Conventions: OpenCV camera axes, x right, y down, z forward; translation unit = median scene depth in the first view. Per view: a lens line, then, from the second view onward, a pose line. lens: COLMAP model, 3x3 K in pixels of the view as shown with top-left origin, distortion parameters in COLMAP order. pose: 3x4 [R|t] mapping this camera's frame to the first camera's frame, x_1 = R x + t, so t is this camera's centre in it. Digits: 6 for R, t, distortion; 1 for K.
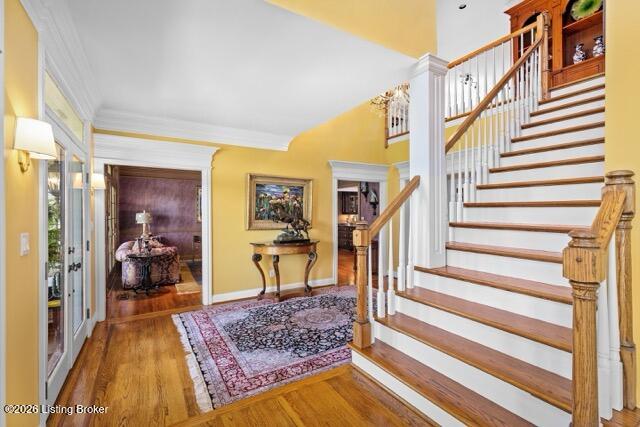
lens RADIAL K [[298.2, 0, 320.0], [0, 298.2, 213.5], [0, 0, 1]] dist [-0.000091, -0.000013]
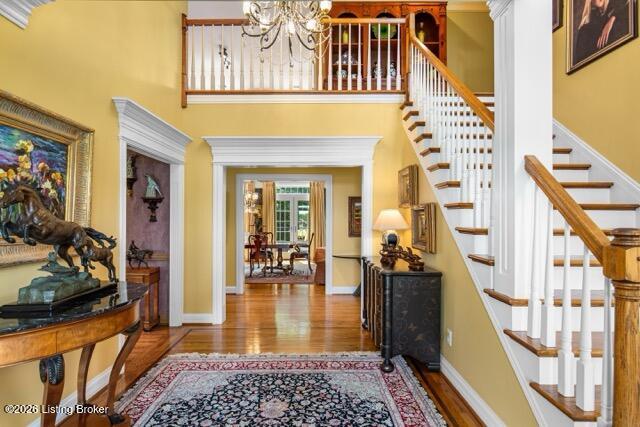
lens RADIAL K [[337.0, 0, 320.0], [0, 337.0, 213.5], [0, 0, 1]] dist [0.007168, 0.001861]
pose [[-0.498590, -0.009127, -0.866790, 0.454714], [-0.003117, 0.999957, -0.008737, -0.002349], [0.866832, -0.001654, -0.498597, 1.623445]]
